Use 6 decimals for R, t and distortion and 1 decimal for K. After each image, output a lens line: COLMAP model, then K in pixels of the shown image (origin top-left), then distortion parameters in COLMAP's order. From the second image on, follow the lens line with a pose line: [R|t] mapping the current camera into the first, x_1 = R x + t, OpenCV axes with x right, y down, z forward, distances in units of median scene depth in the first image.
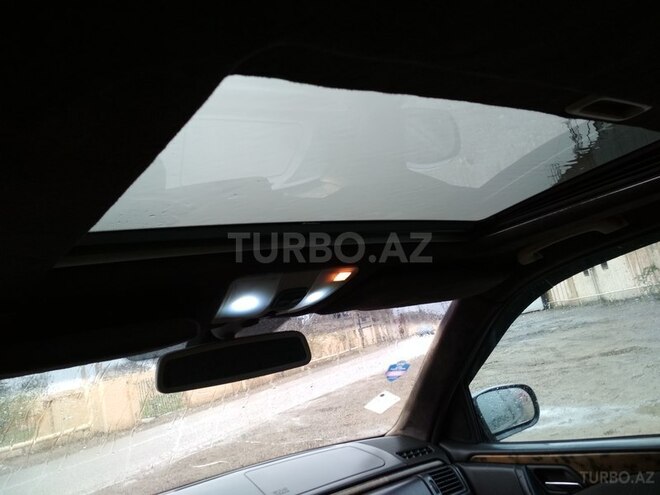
lens RADIAL K [[595.1, 0, 330.0], [0, 595.1, 247.5], [0, 0, 1]] dist [0.118780, -0.235409]
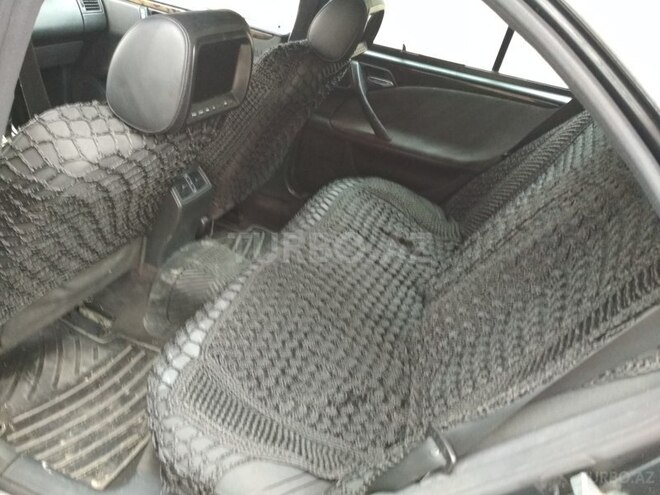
lens RADIAL K [[595.1, 0, 330.0], [0, 595.1, 247.5], [0, 0, 1]] dist [0.118780, -0.235409]
pose [[0.755157, 0.055512, 0.653189, -0.365536], [-0.459041, 0.756117, 0.466442, -0.133316], [-0.467994, -0.652078, 0.596469, -0.660226]]
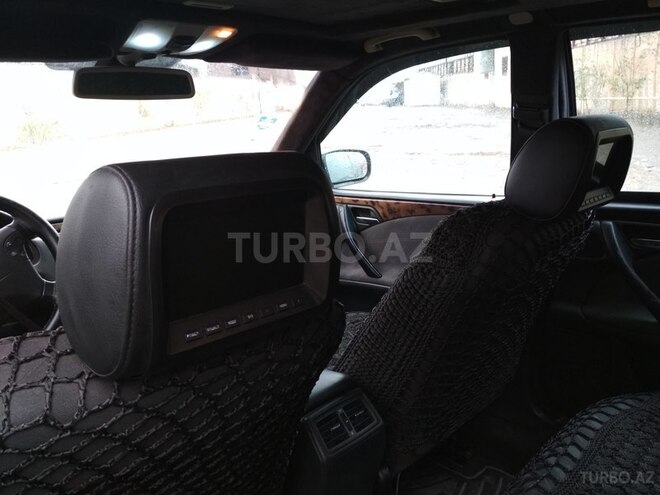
lens RADIAL K [[595.1, 0, 330.0], [0, 595.1, 247.5], [0, 0, 1]] dist [0.118780, -0.235409]
pose [[0.970767, 0.131124, 0.201040, 0.032192], [-0.196788, 0.914359, 0.353866, -0.029231], [-0.137422, -0.383084, 0.913434, -0.340536]]
